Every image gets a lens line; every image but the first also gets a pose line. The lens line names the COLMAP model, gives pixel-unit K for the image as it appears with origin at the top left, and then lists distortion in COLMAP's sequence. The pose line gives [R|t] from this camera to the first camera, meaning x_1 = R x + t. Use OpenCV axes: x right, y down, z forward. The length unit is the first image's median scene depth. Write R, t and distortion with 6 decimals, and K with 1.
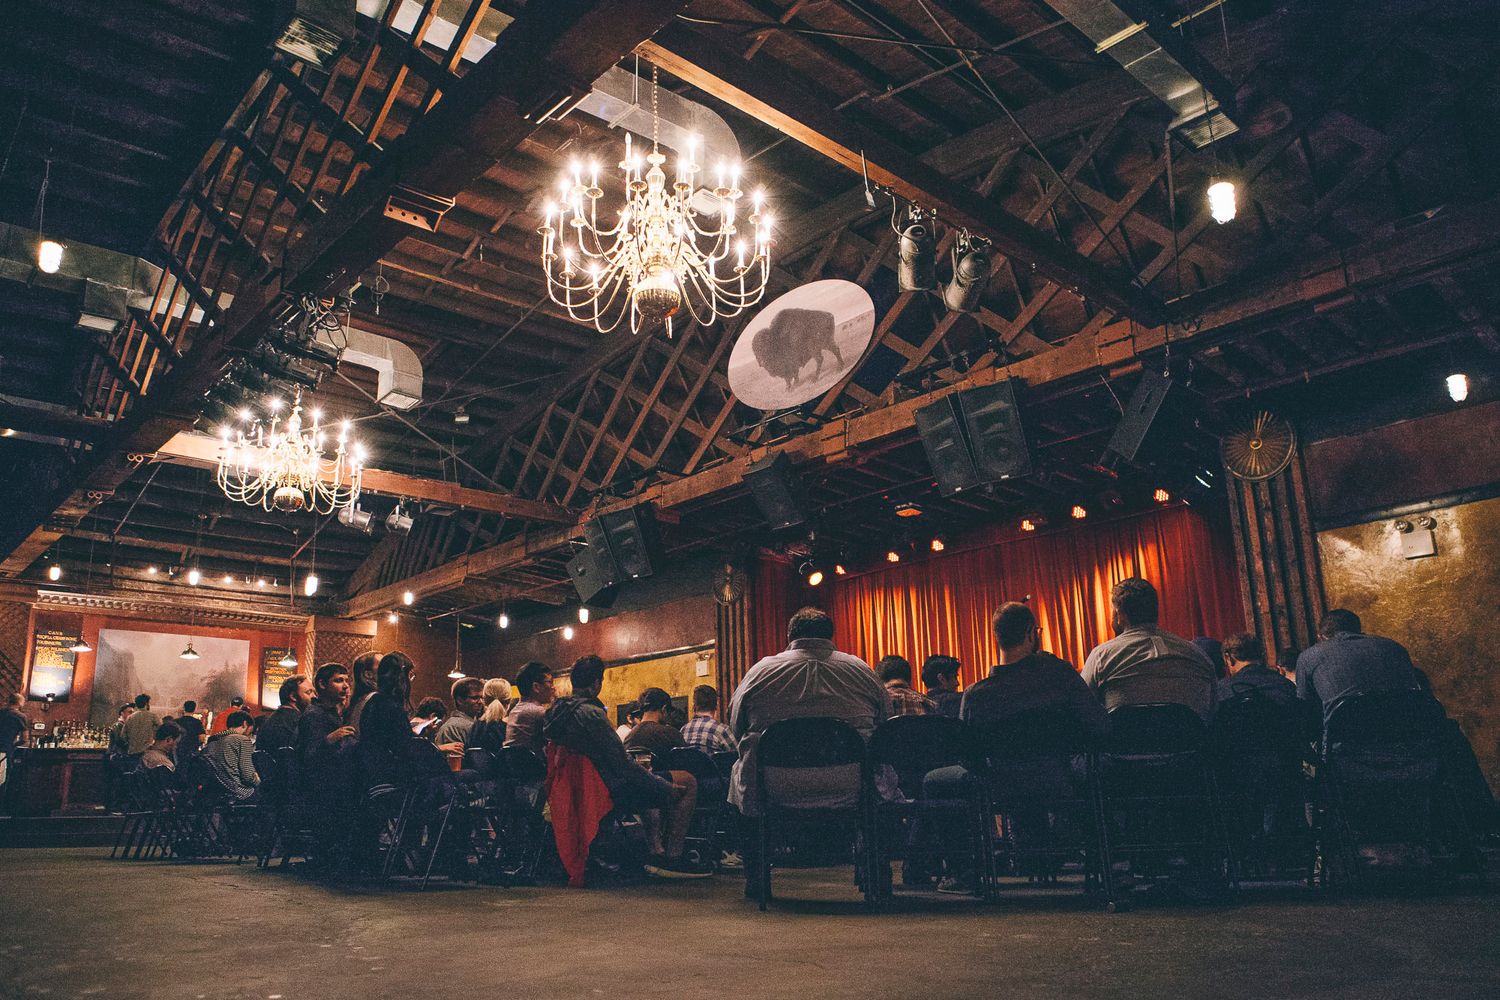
lens RADIAL K [[1070.3, 0, 795.7], [0, 1070.3, 505.9], [0, 0, 1]] dist [-0.090544, 0.007706]
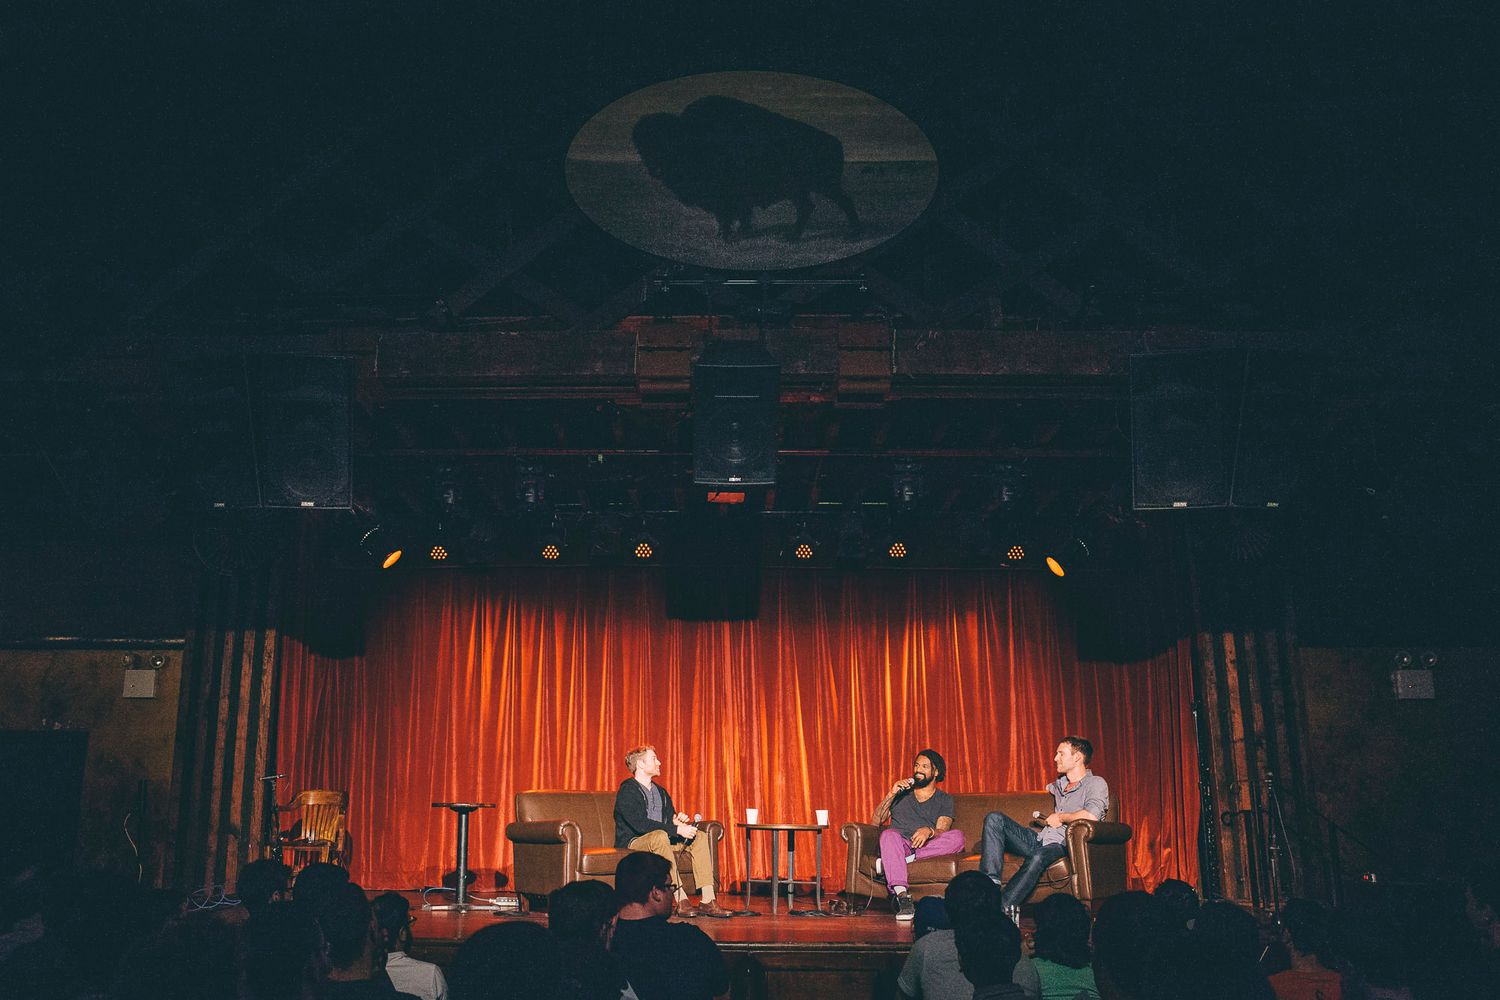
lens RADIAL K [[1164.8, 0, 702.6], [0, 1164.8, 495.4], [0, 0, 1]] dist [-0.077735, 0.012175]
pose [[0.730644, 0.219495, 0.646515, -0.375177], [-0.211220, 0.973130, -0.091677, 0.077105], [-0.649266, -0.069573, 0.757373, 0.562285]]
